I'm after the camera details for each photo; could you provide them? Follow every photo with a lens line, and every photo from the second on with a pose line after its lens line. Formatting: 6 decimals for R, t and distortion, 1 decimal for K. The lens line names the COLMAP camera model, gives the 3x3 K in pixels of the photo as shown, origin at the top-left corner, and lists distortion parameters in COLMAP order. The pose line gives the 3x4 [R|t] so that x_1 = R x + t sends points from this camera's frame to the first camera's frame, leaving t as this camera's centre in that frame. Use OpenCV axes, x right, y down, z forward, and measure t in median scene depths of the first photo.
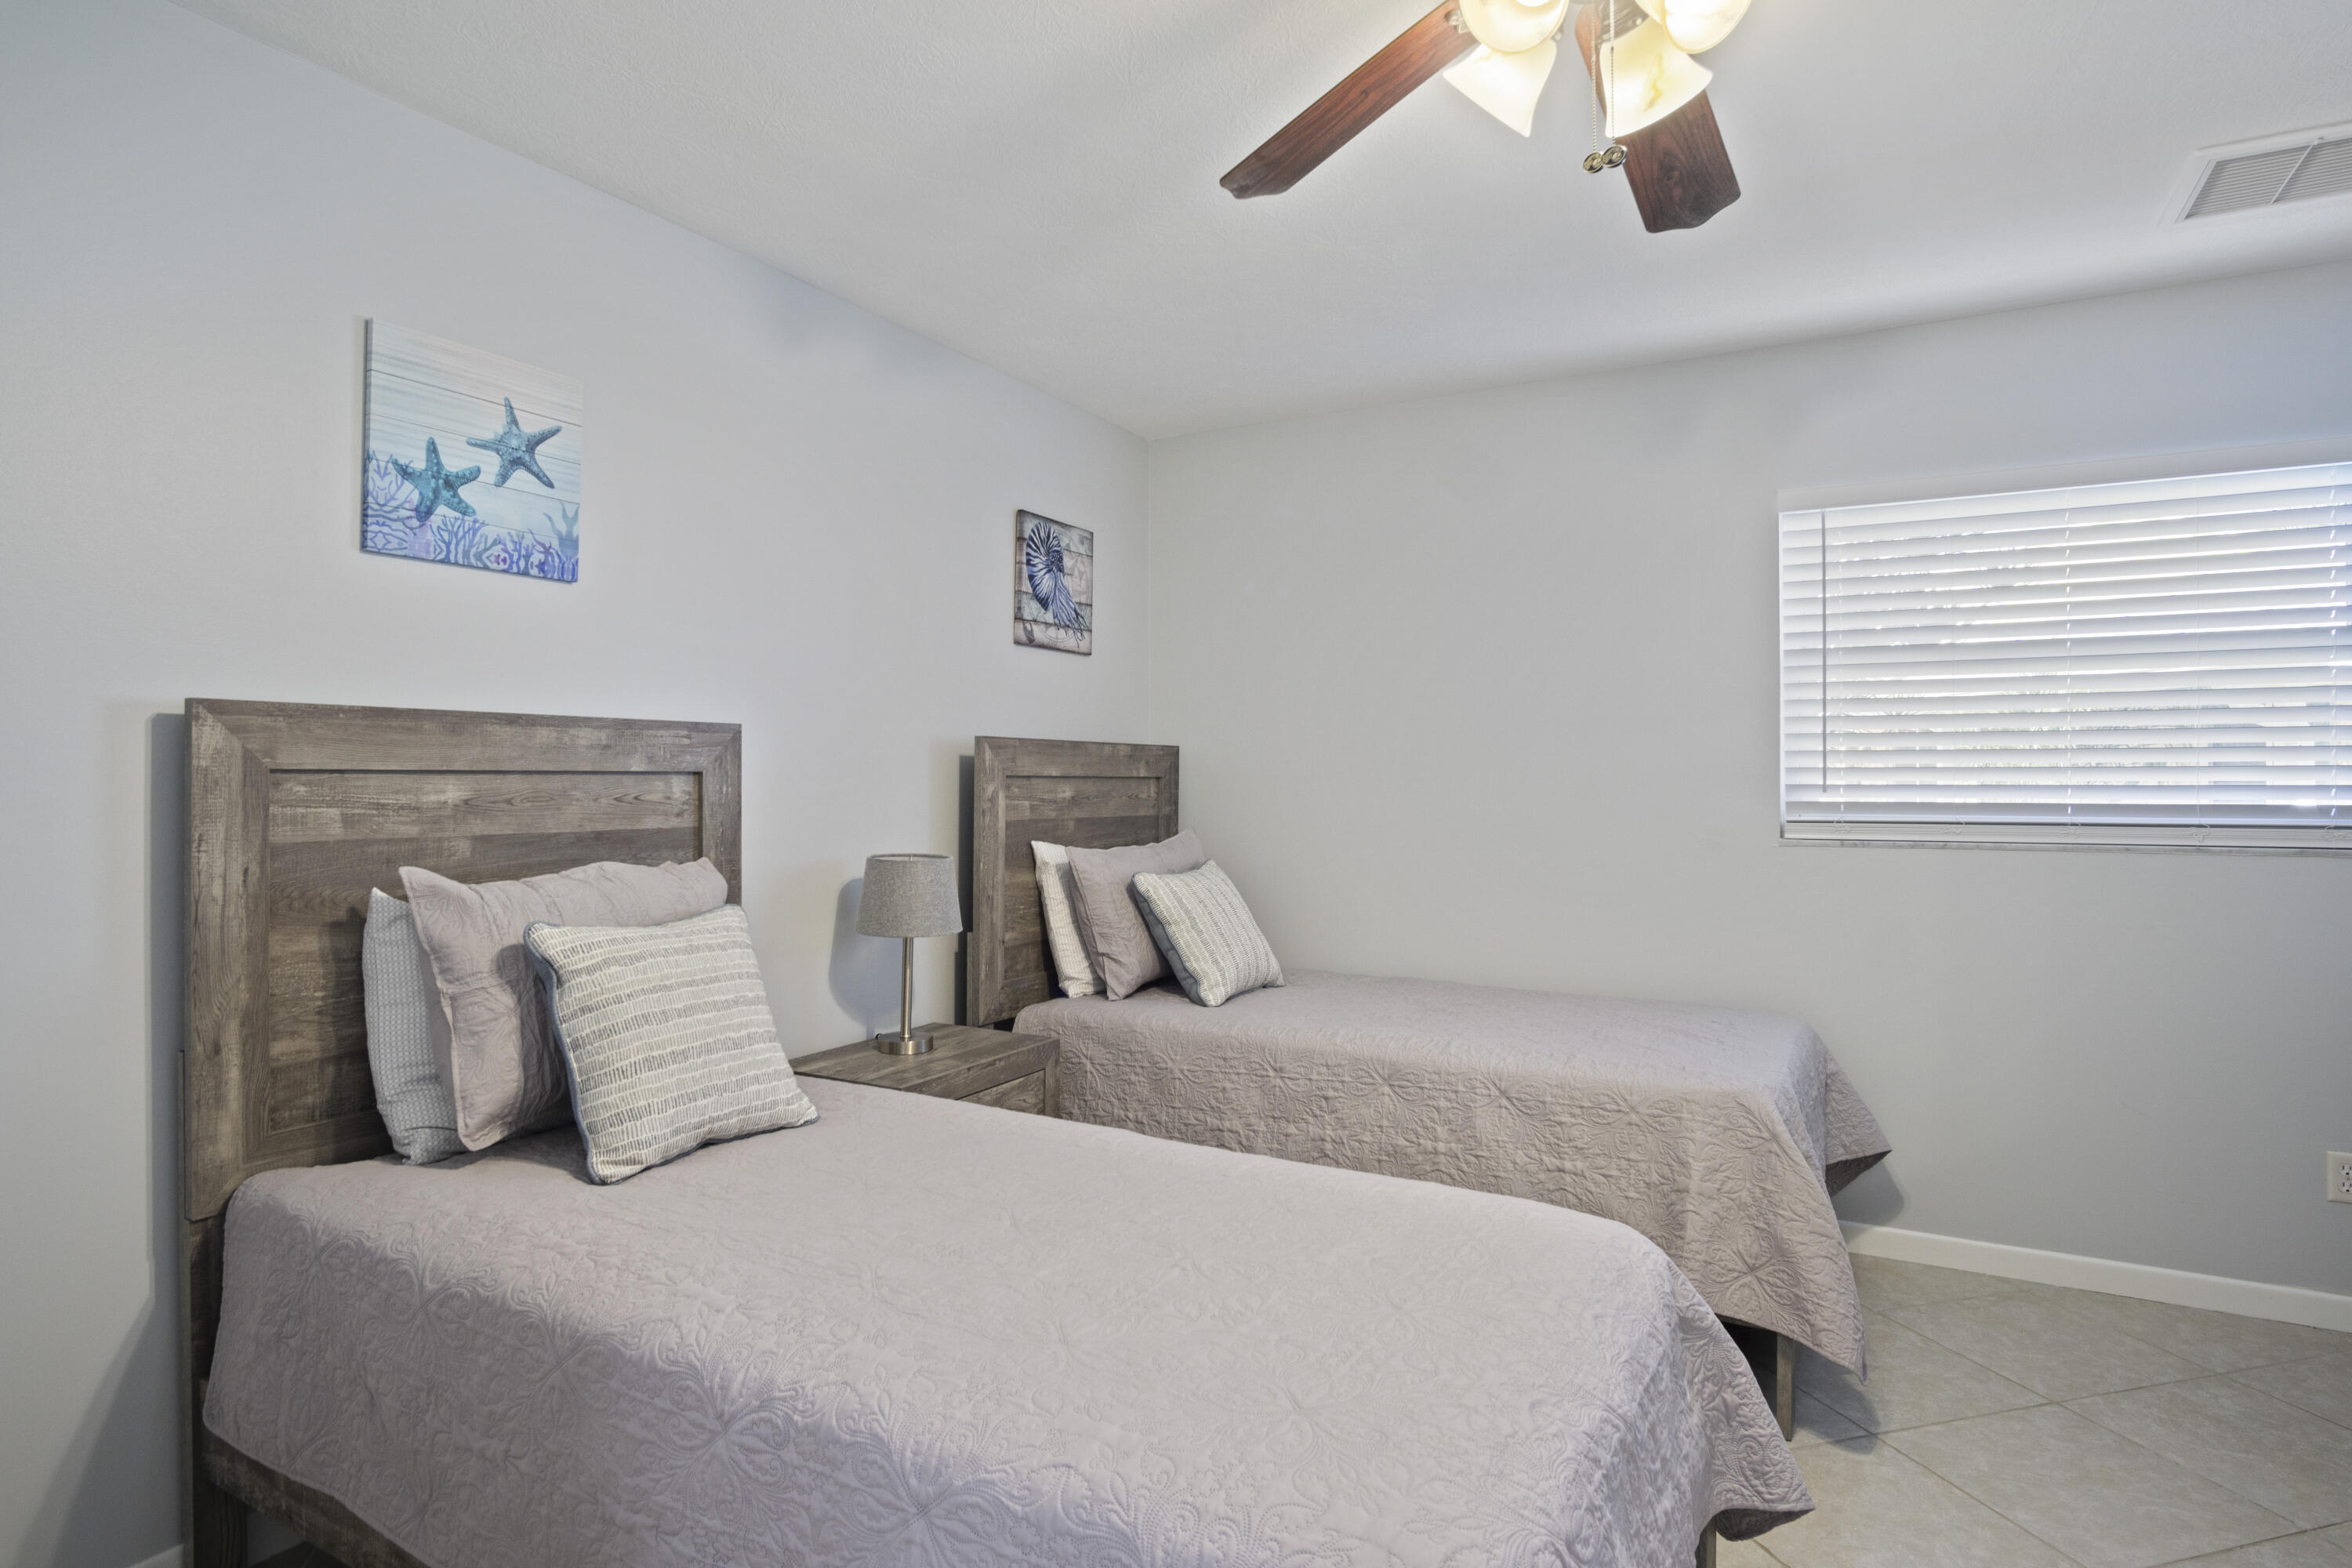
lens RADIAL K [[1280.8, 0, 1176.6], [0, 1280.8, 774.6], [0, 0, 1]] dist [-0.002272, 0.000326]
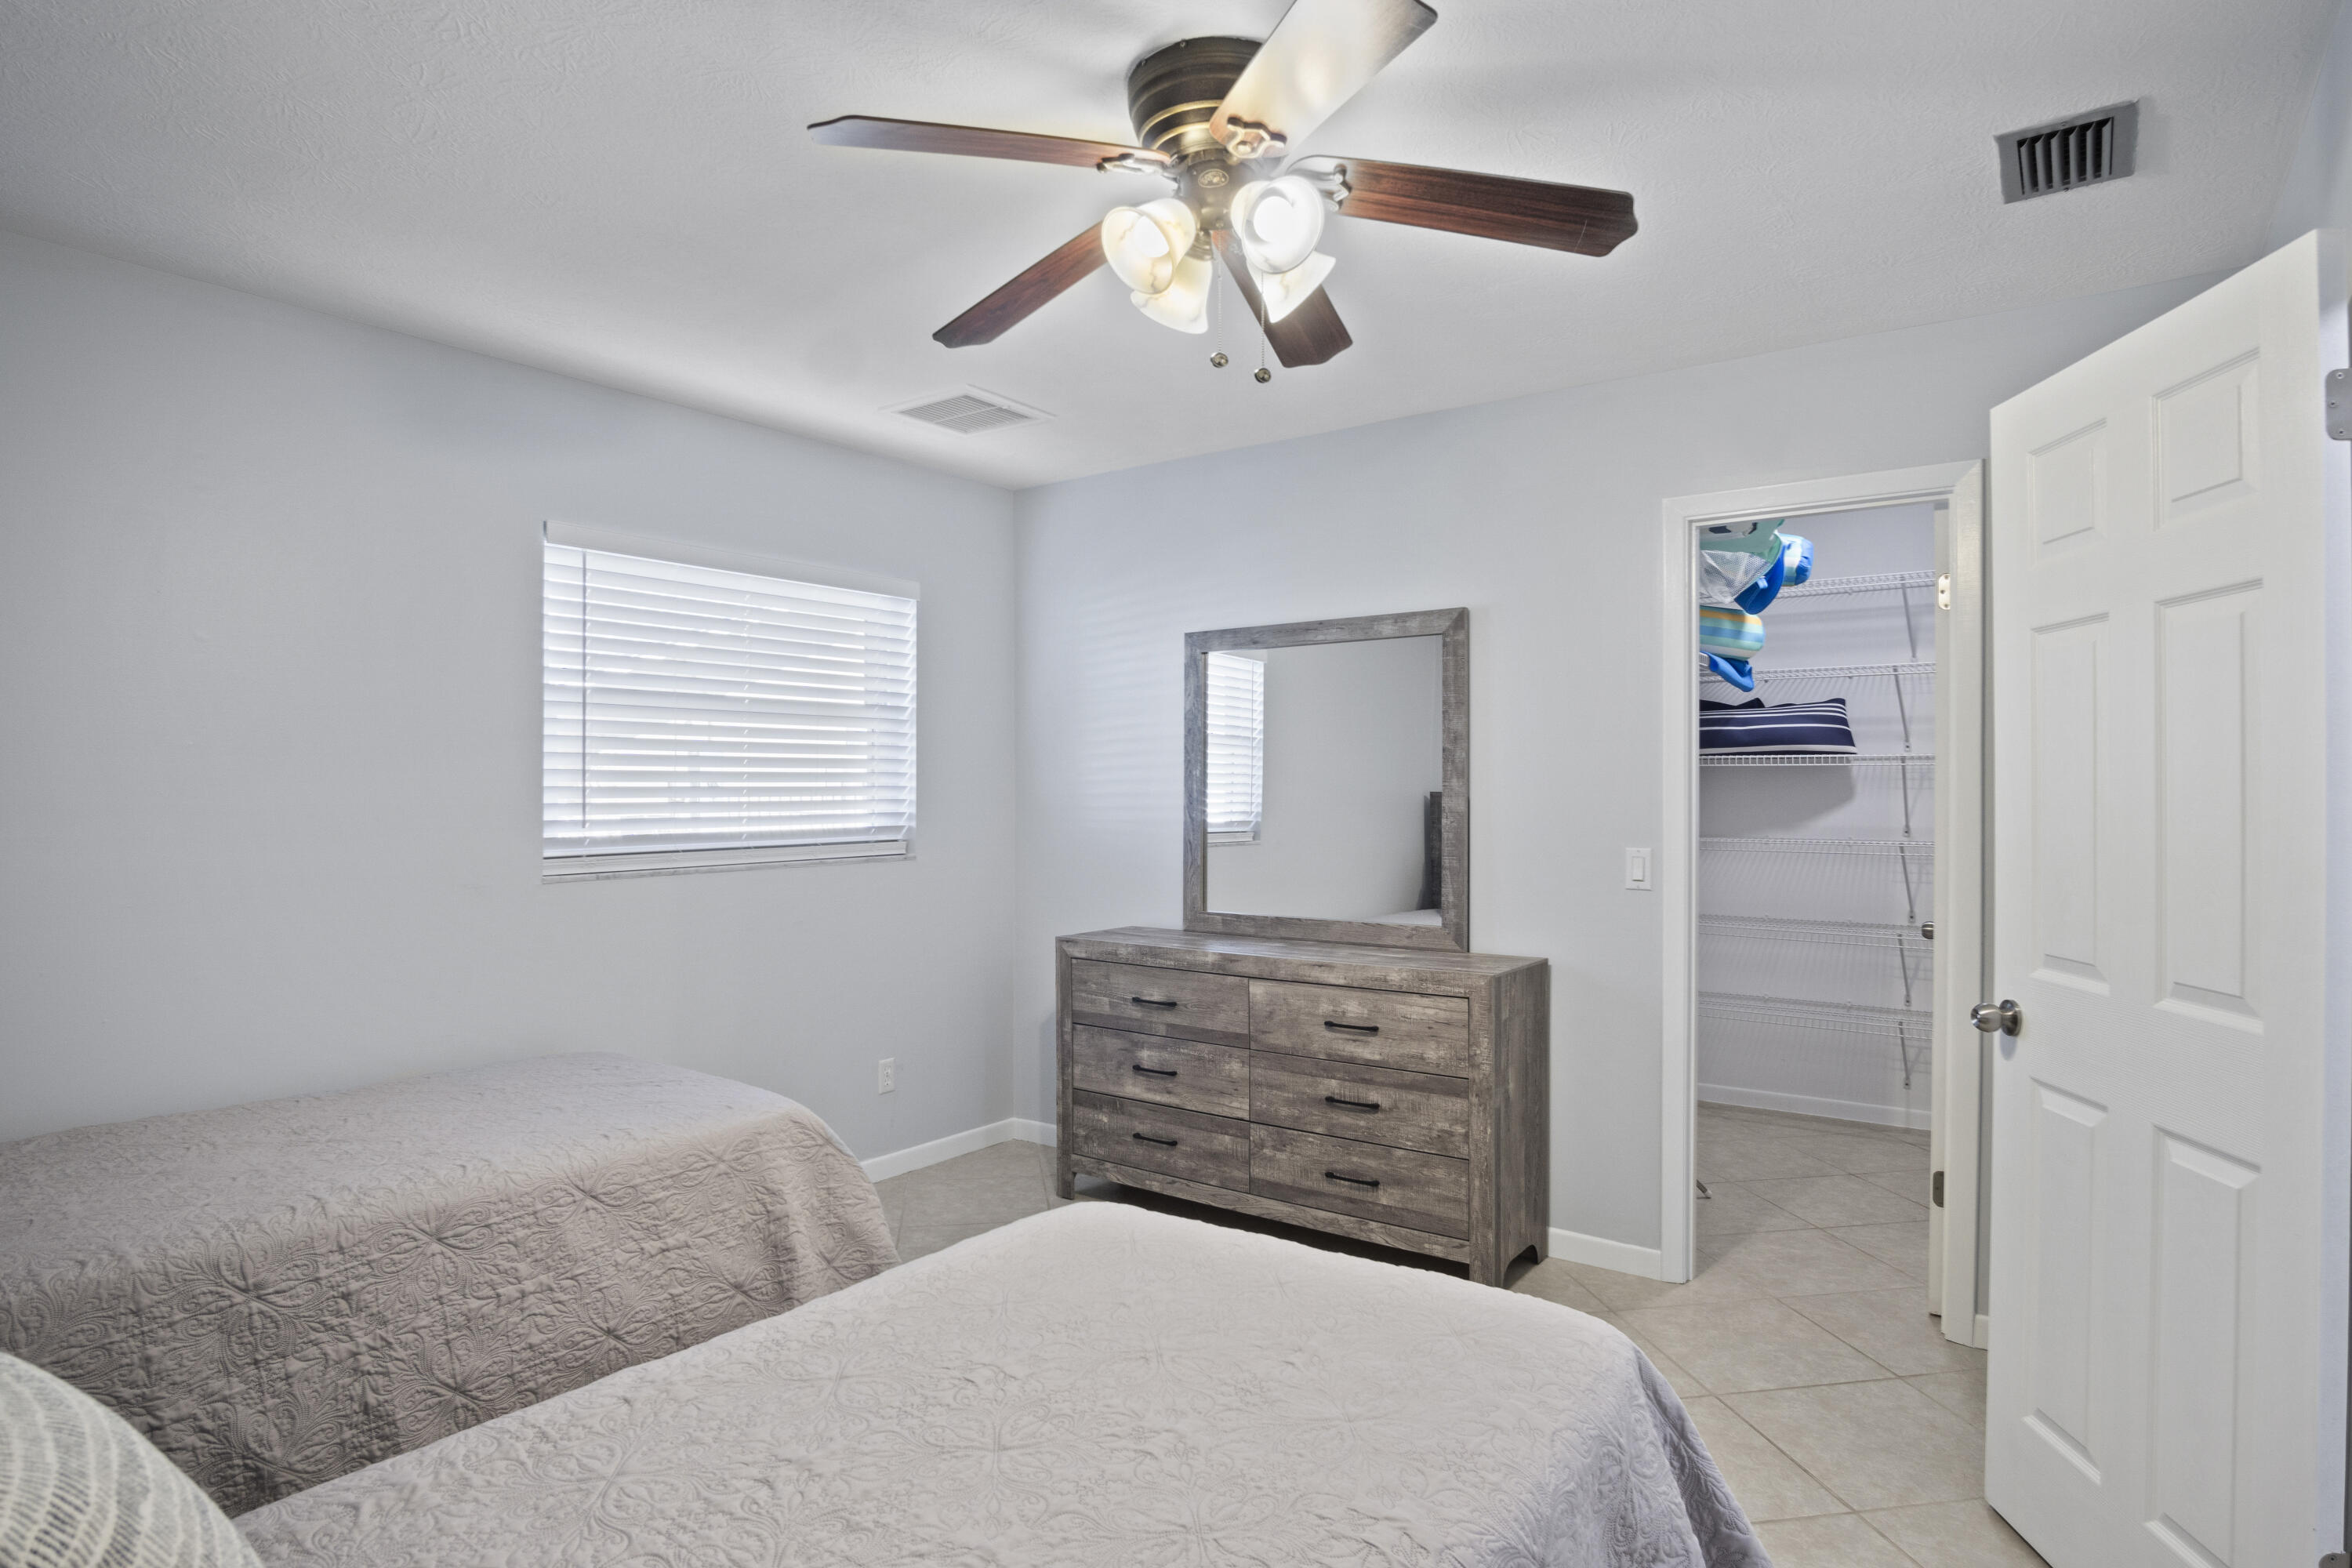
lens RADIAL K [[1280.8, 0, 1174.7], [0, 1280.8, 794.5], [0, 0, 1]] dist [-0.002272, 0.000326]
pose [[0.131441, -0.008845, 0.991285, -0.514894], [-0.003183, 0.999951, 0.009344, -0.027700], [-0.991319, -0.004384, 0.131406, 0.467719]]
